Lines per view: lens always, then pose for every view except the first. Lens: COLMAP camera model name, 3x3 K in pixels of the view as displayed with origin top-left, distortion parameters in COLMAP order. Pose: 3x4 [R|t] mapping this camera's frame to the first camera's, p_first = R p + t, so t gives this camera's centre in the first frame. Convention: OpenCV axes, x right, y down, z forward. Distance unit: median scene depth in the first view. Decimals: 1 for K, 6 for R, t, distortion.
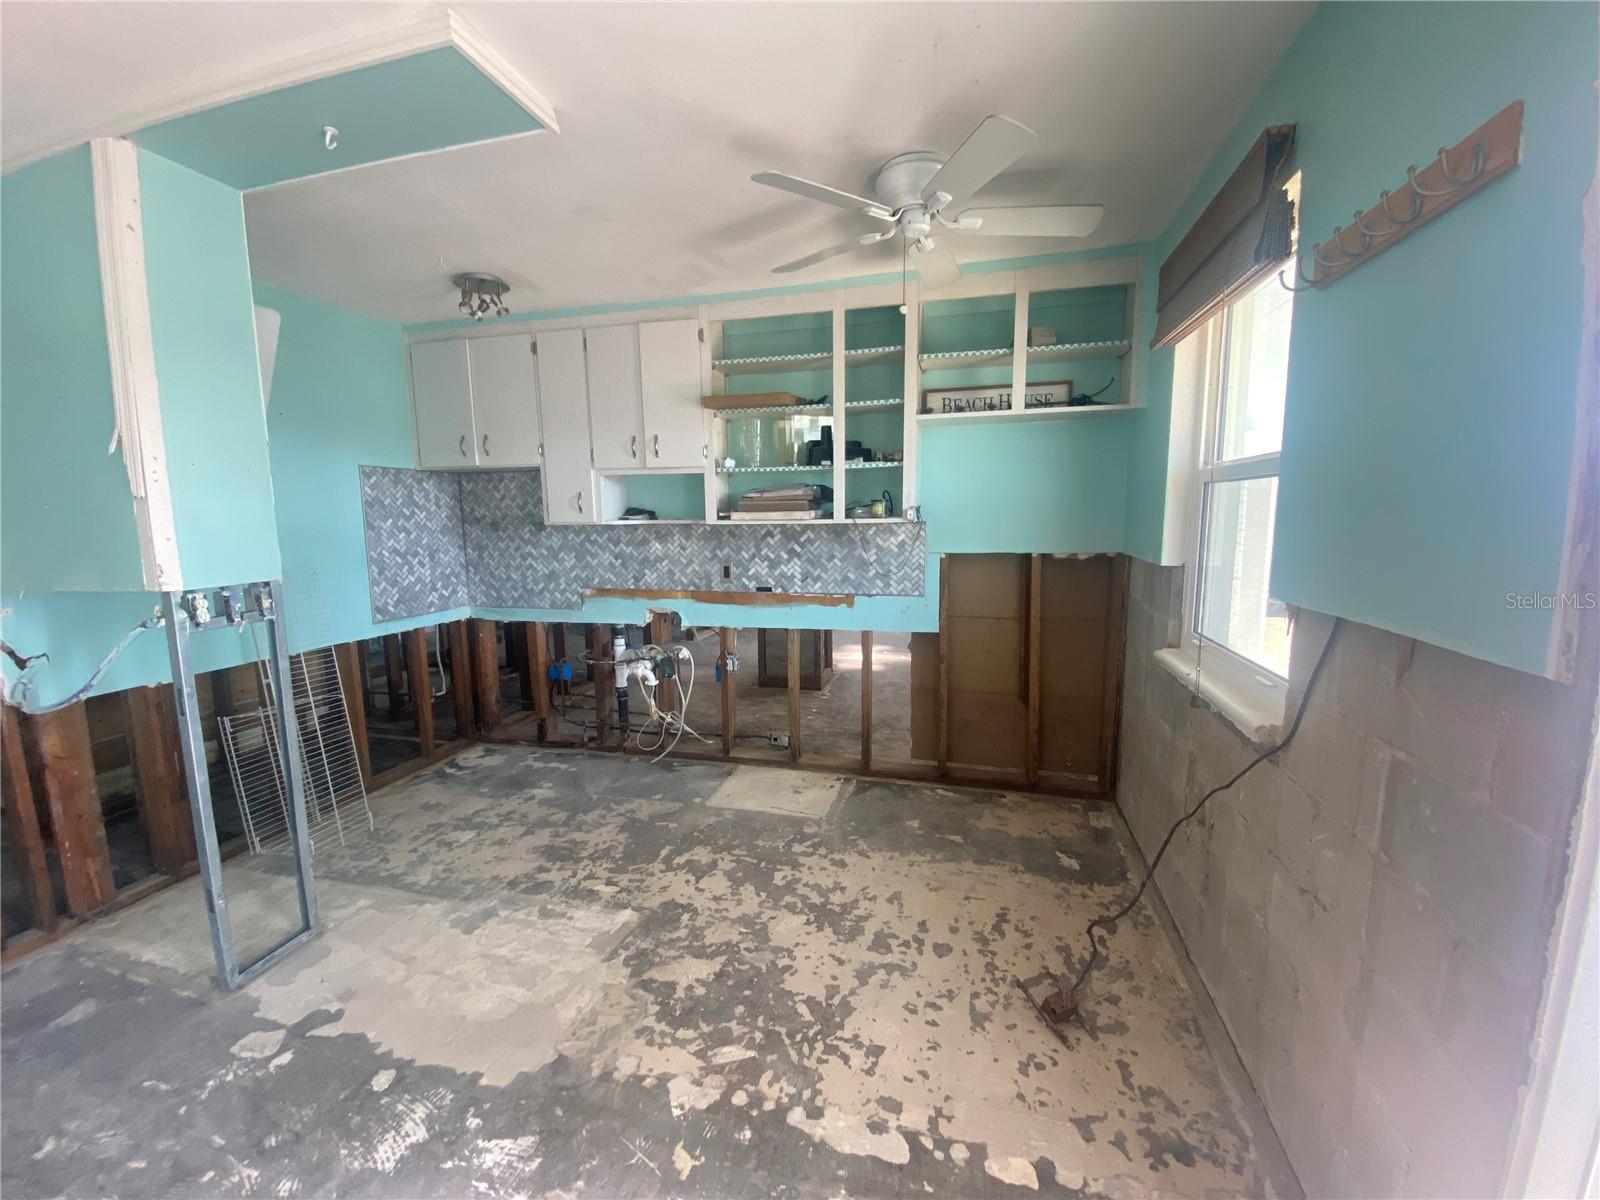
lens RADIAL K [[642.8, 0, 800.0], [0, 642.8, 600.0], [0, 0, 1]] dist [0.011476, -0.016968]
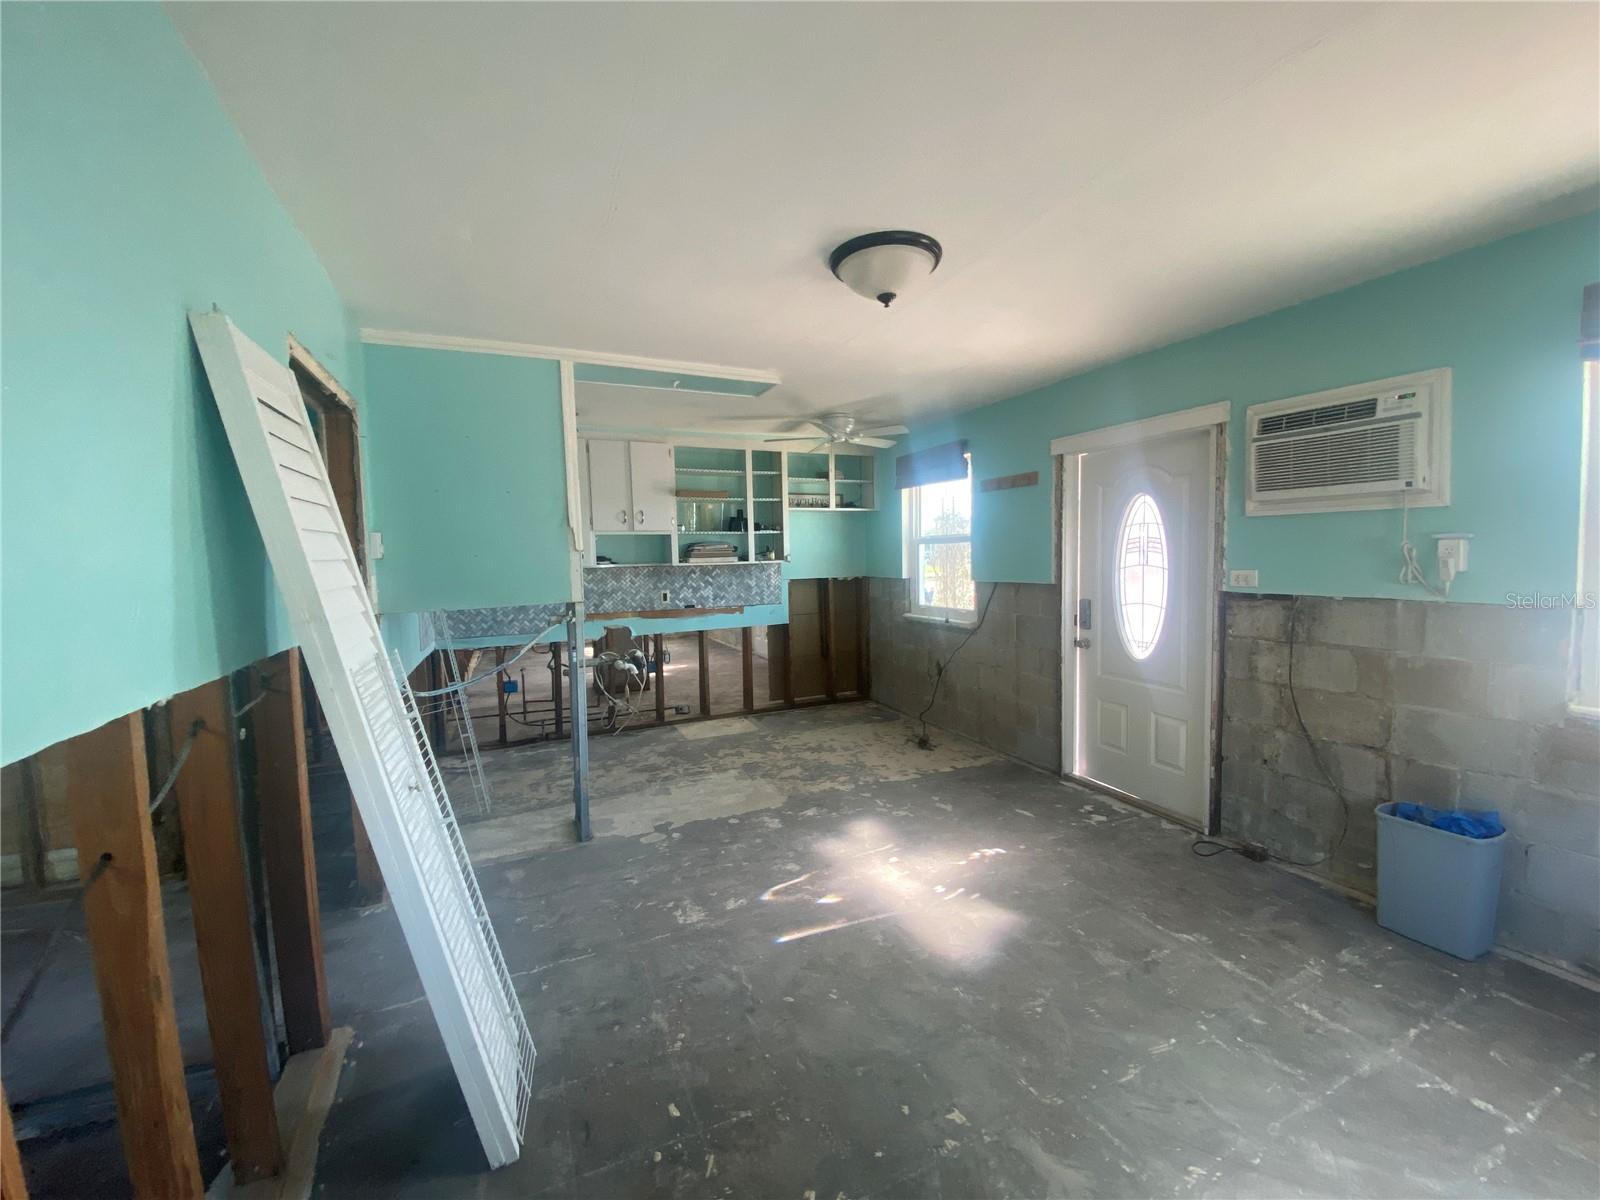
lens RADIAL K [[642.8, 0, 800.0], [0, 642.8, 600.0], [0, 0, 1]] dist [0.011476, -0.016968]
pose [[0.771312, -0.048284, 0.634623, -1.015884], [0.102805, 0.993476, -0.049362, 0.088123], [-0.628099, 0.103316, 0.771244, -0.479370]]
